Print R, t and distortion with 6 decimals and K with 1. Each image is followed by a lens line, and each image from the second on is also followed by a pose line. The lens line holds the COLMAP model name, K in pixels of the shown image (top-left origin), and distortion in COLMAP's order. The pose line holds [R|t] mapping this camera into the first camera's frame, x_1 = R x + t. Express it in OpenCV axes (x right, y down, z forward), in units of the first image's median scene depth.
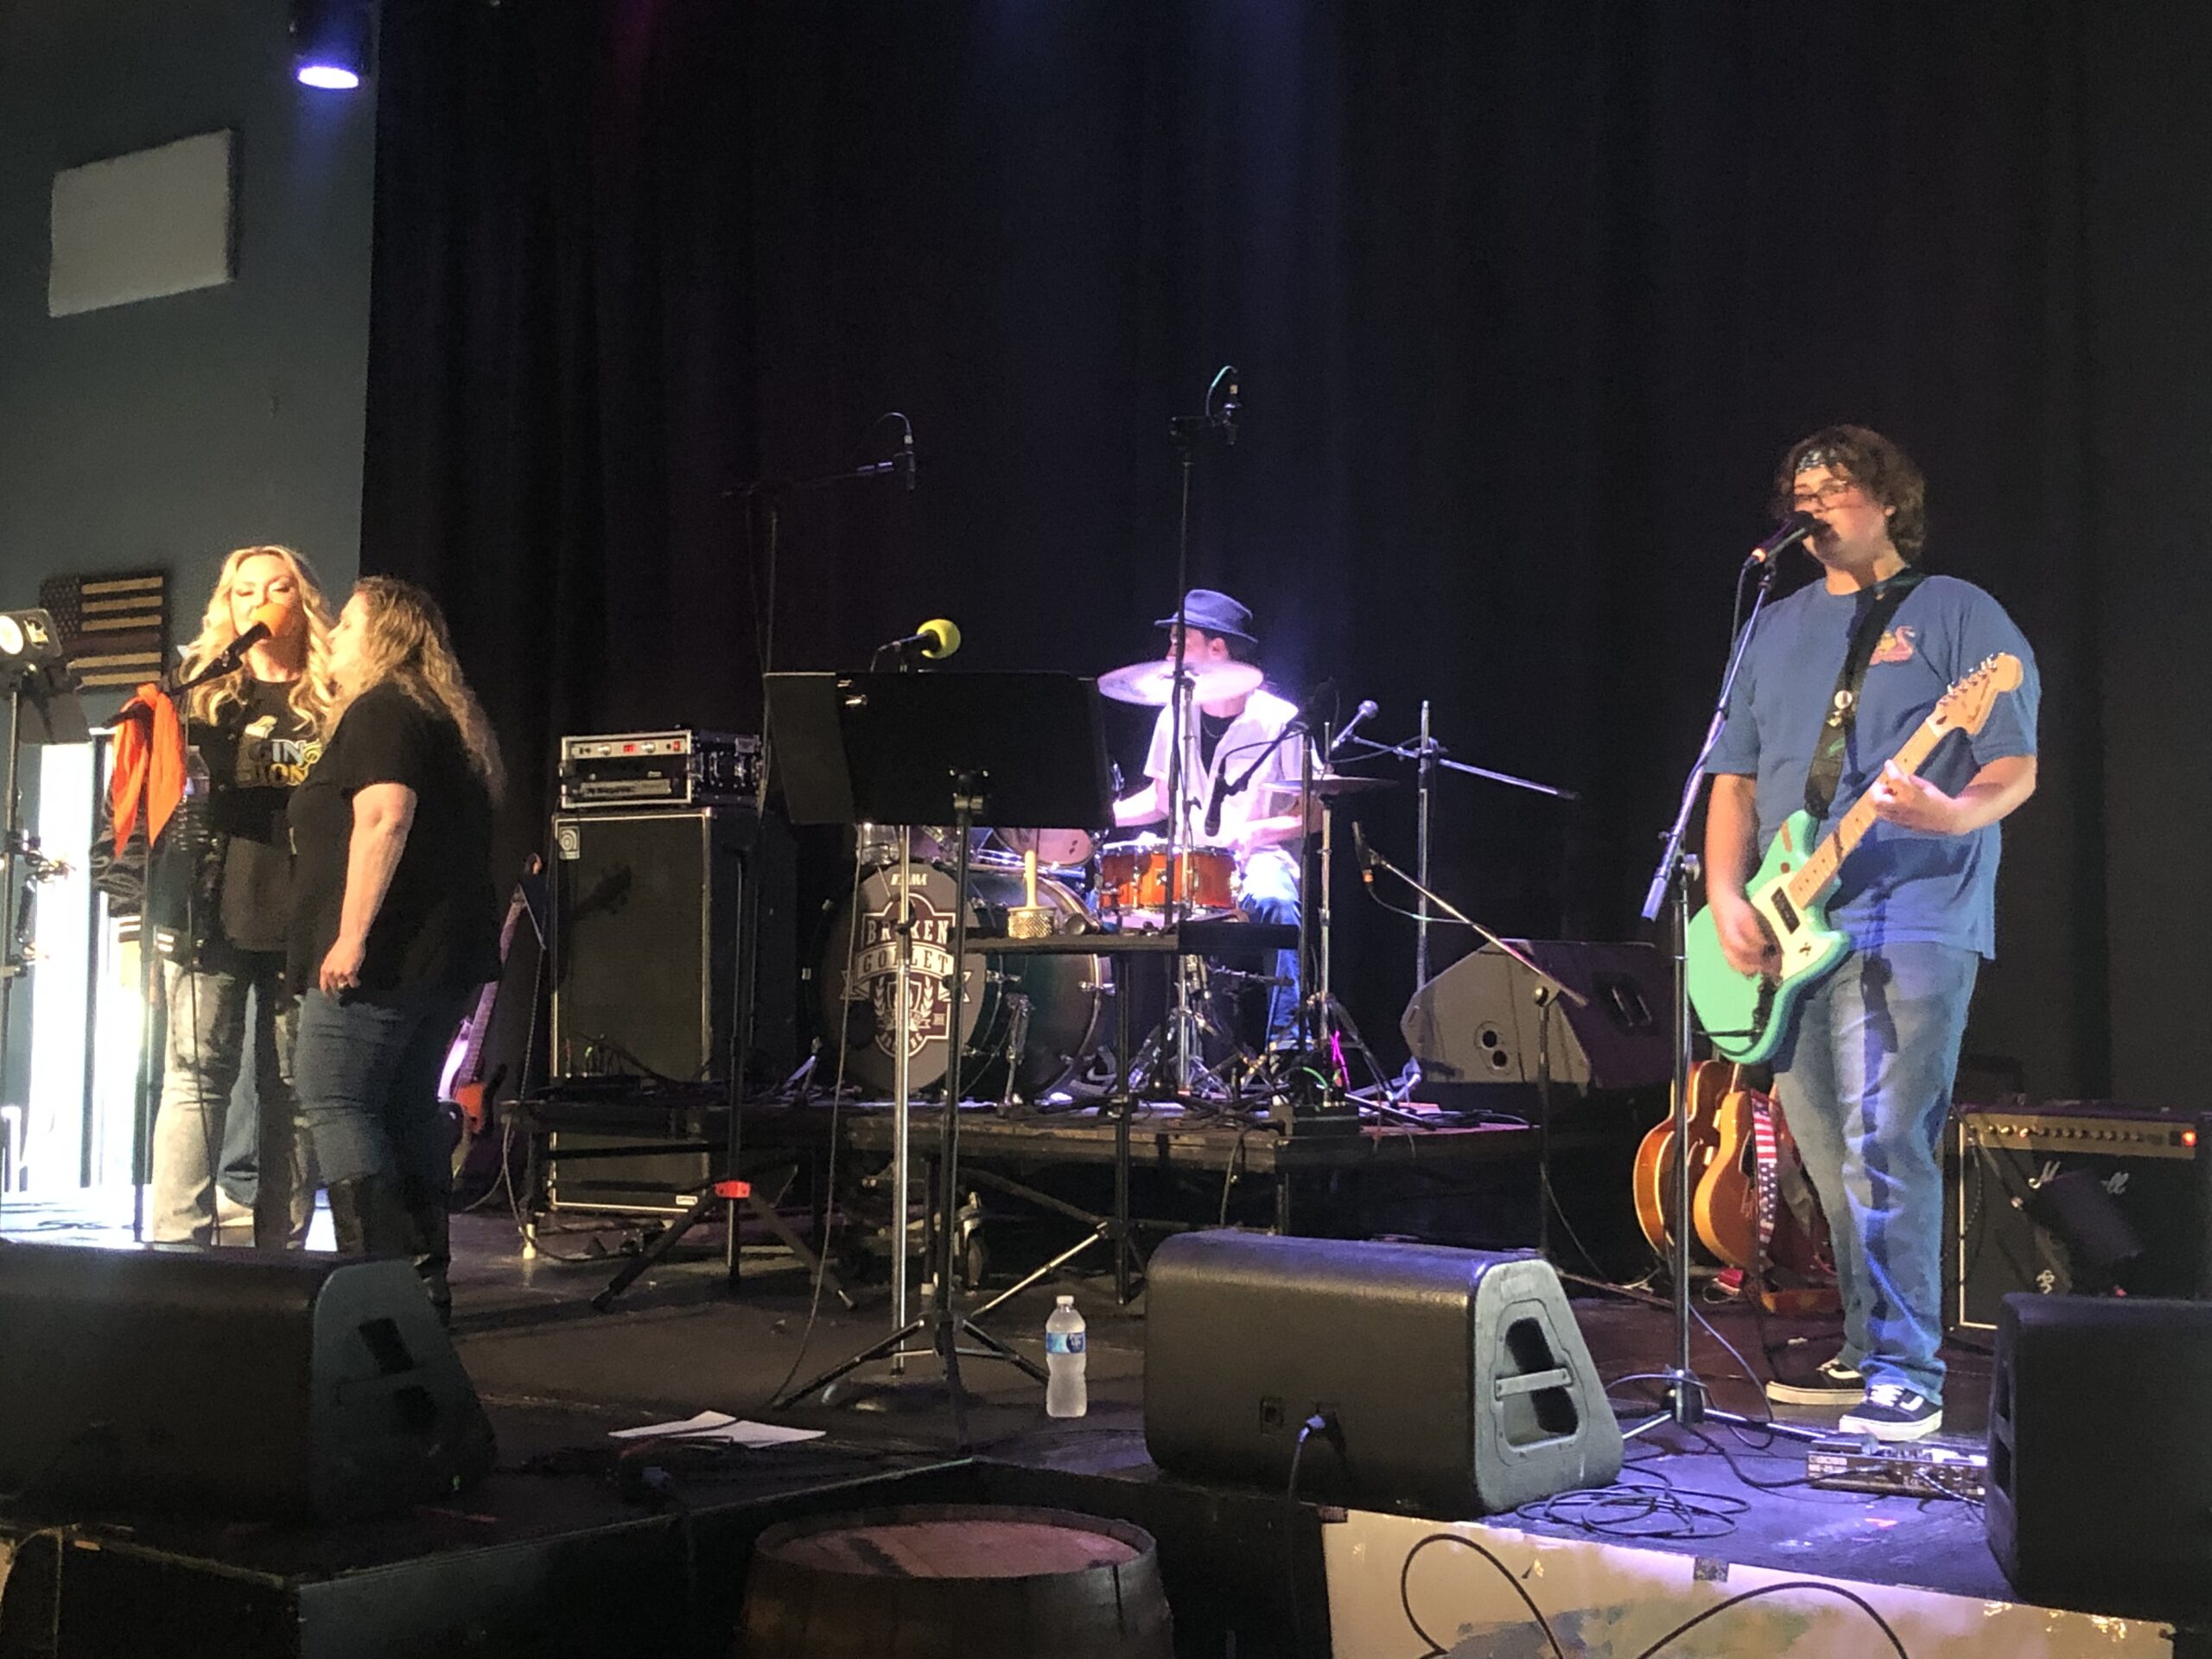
lens RADIAL K [[3036.4, 0, 1110.8], [0, 3036.4, 800.6], [0, 0, 1]] dist [0.238702, -0.840623]
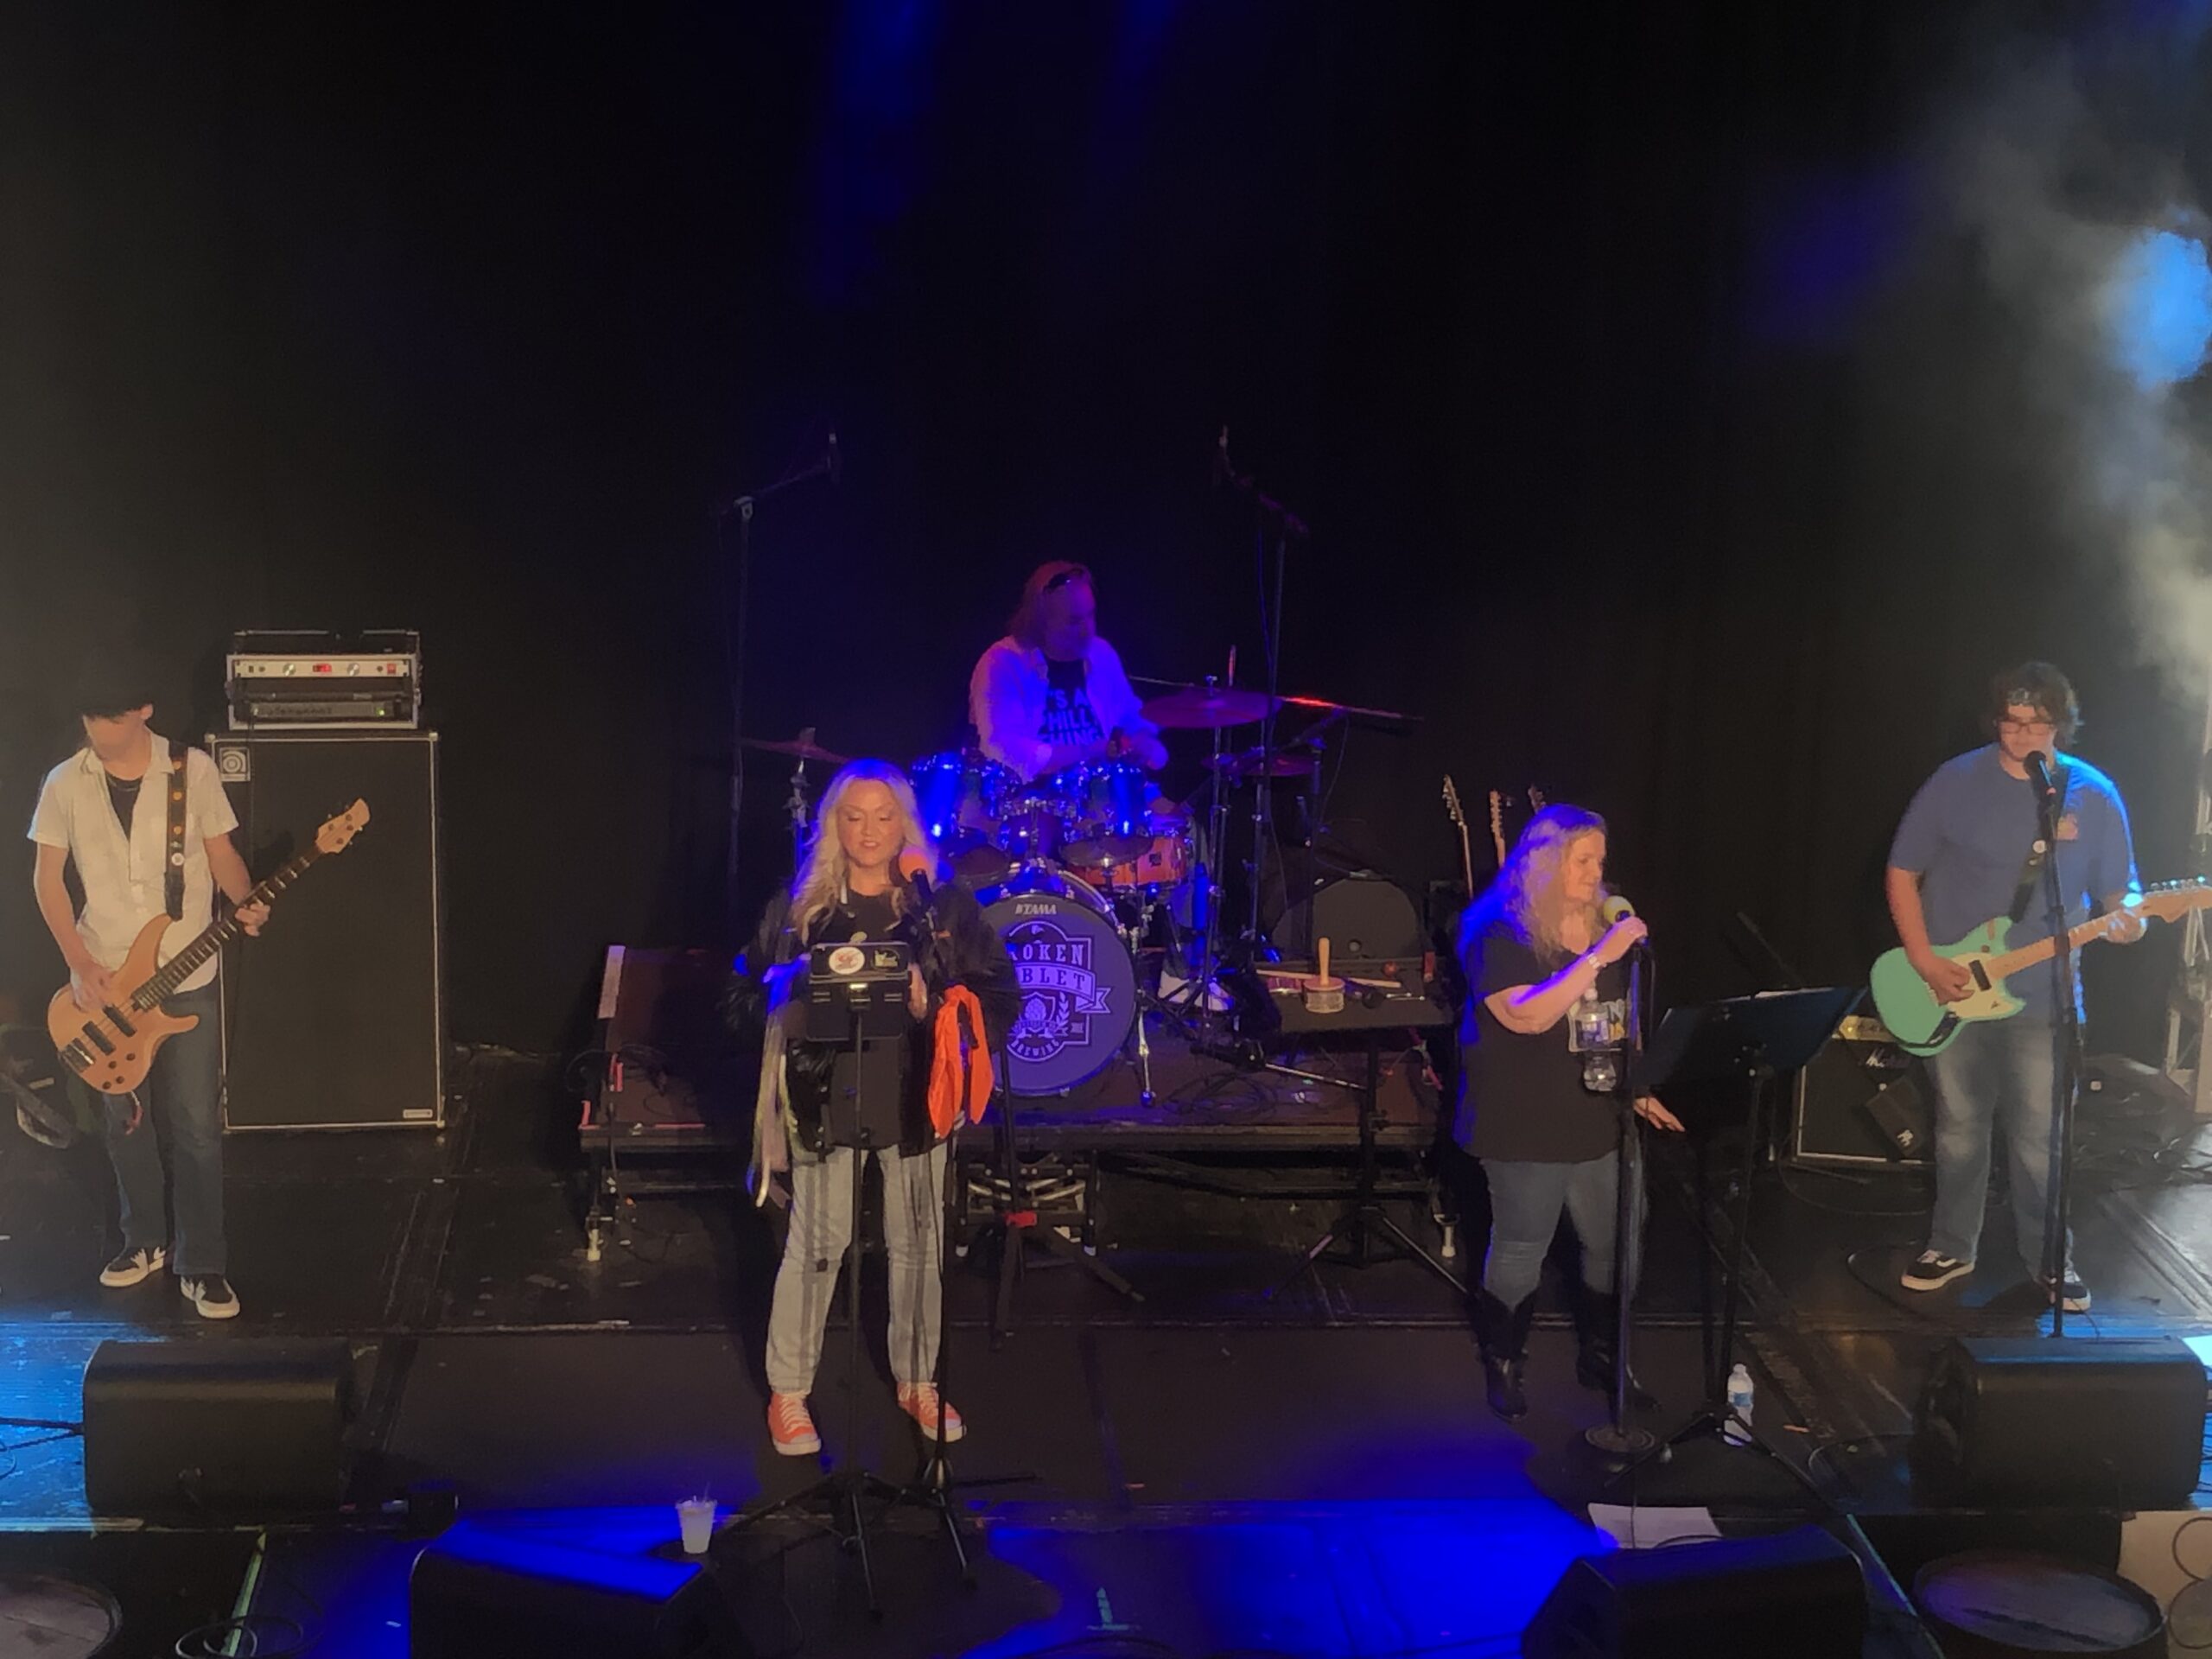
lens RADIAL K [[3821.3, 0, 1106.0], [0, 3821.3, 829.5], [0, 0, 1]] dist [0.124136, -0.122318]
pose [[0.731853, -0.153439, 0.663964, -1.103820], [-0.058427, 0.956605, 0.285468, -0.458580], [-0.678954, -0.247714, 0.691129, 0.002776]]
